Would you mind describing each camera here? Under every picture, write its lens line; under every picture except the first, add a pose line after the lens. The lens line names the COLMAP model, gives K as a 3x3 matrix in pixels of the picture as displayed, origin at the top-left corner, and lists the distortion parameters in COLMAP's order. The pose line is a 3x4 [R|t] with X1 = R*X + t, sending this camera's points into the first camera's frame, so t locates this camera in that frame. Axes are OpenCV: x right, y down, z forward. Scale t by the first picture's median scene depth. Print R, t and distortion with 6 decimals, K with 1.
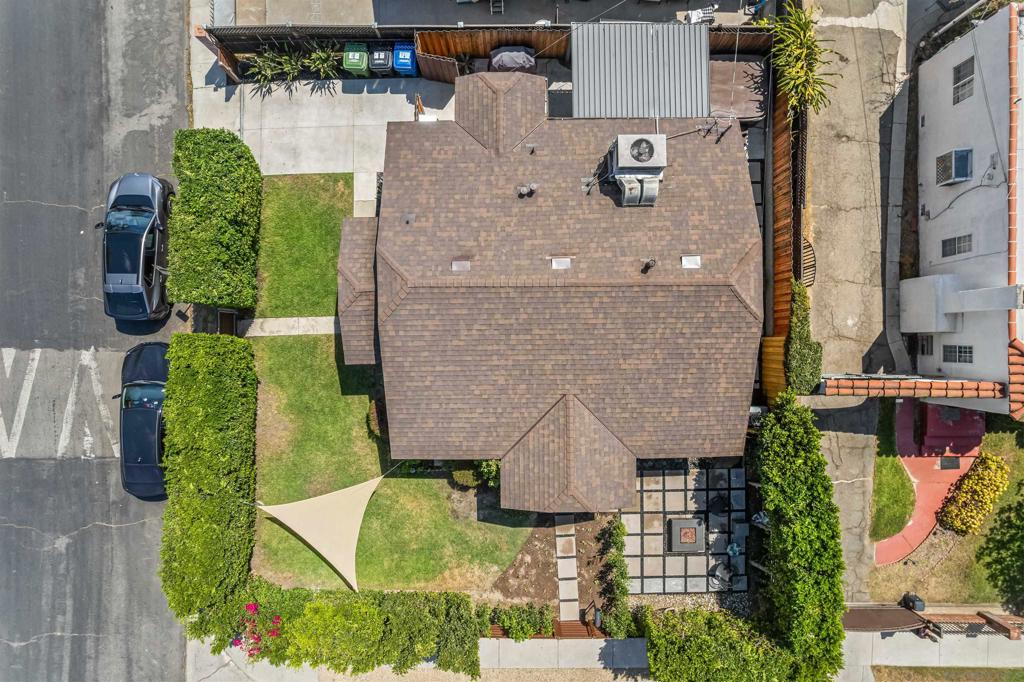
lens RADIAL K [[630.5, 0, 512.0], [0, 630.5, 341.0], [0, 0, 1]] dist [-0.087521, 0.077274]
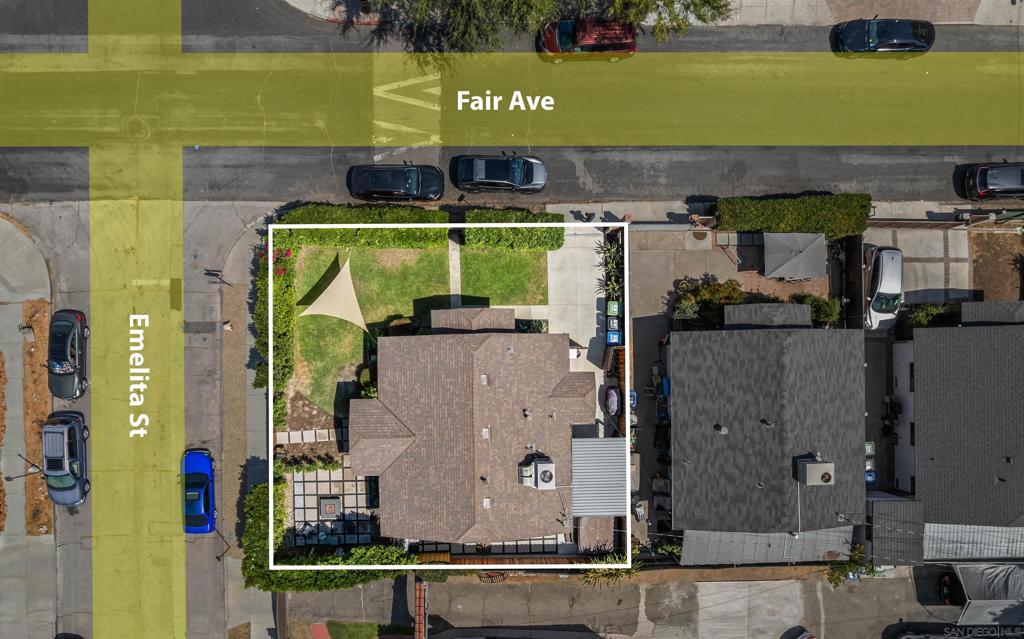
lens RADIAL K [[1001.1, 0, 512.0], [0, 1001.1, 319.5], [0, 0, 1]] dist [-0.067509, 0.000905]
pose [[0.005722, 0.999983, -0.001417, -0.214584], [-0.999785, 0.005693, -0.019947, -0.121926], [-0.019938, 0.001530, 0.999800, -1.656436]]
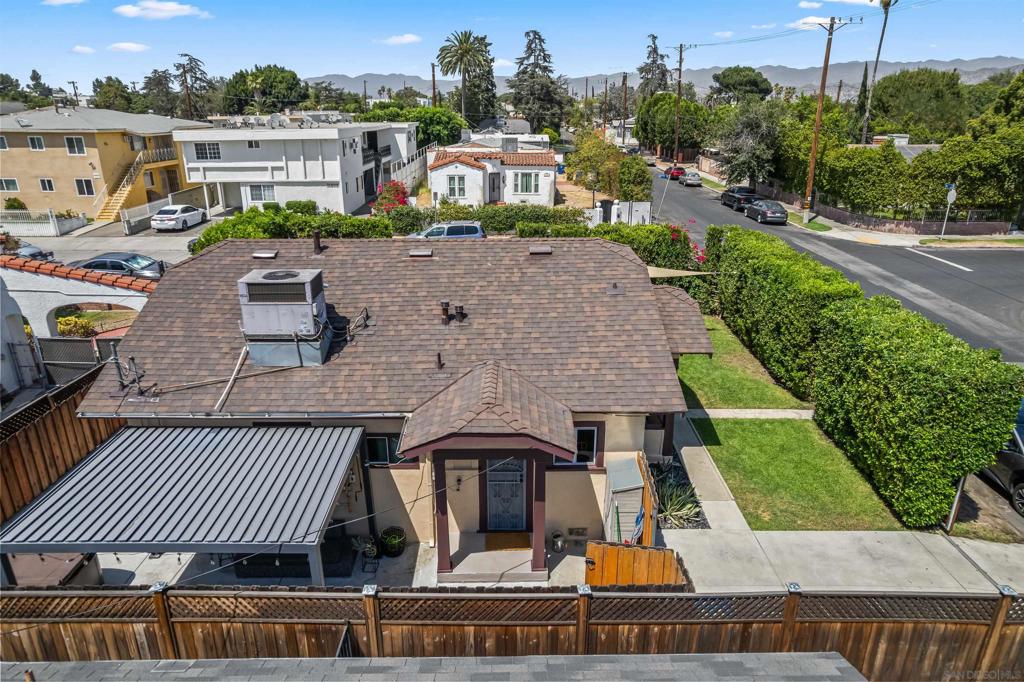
lens RADIAL K [[630.5, 0, 512.0], [0, 630.5, 341.0], [0, 0, 1]] dist [-0.087521, 0.077274]
pose [[-0.999994, 0.002076, -0.002903, -0.031570], [-0.003461, -0.365657, 0.930743, -0.745195], [0.000870, 0.930748, 0.365661, 0.631708]]
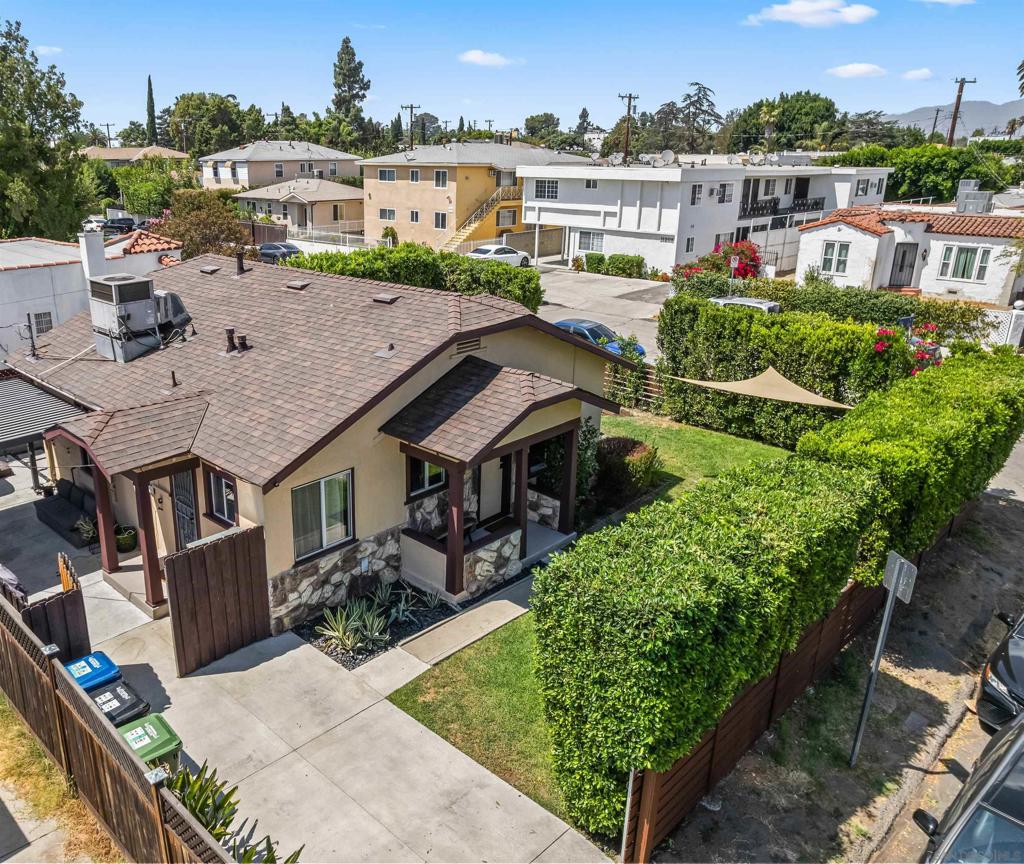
lens RADIAL K [[847.3, 0, 512.0], [0, 847.3, 432.0], [0, 0, 1]] dist [-0.090409, 0.159917]
pose [[-0.720070, -0.218885, 0.658474, -0.683683], [0.693808, -0.242681, 0.678039, -0.541620], [0.011386, 0.945090, 0.326611, 0.656138]]
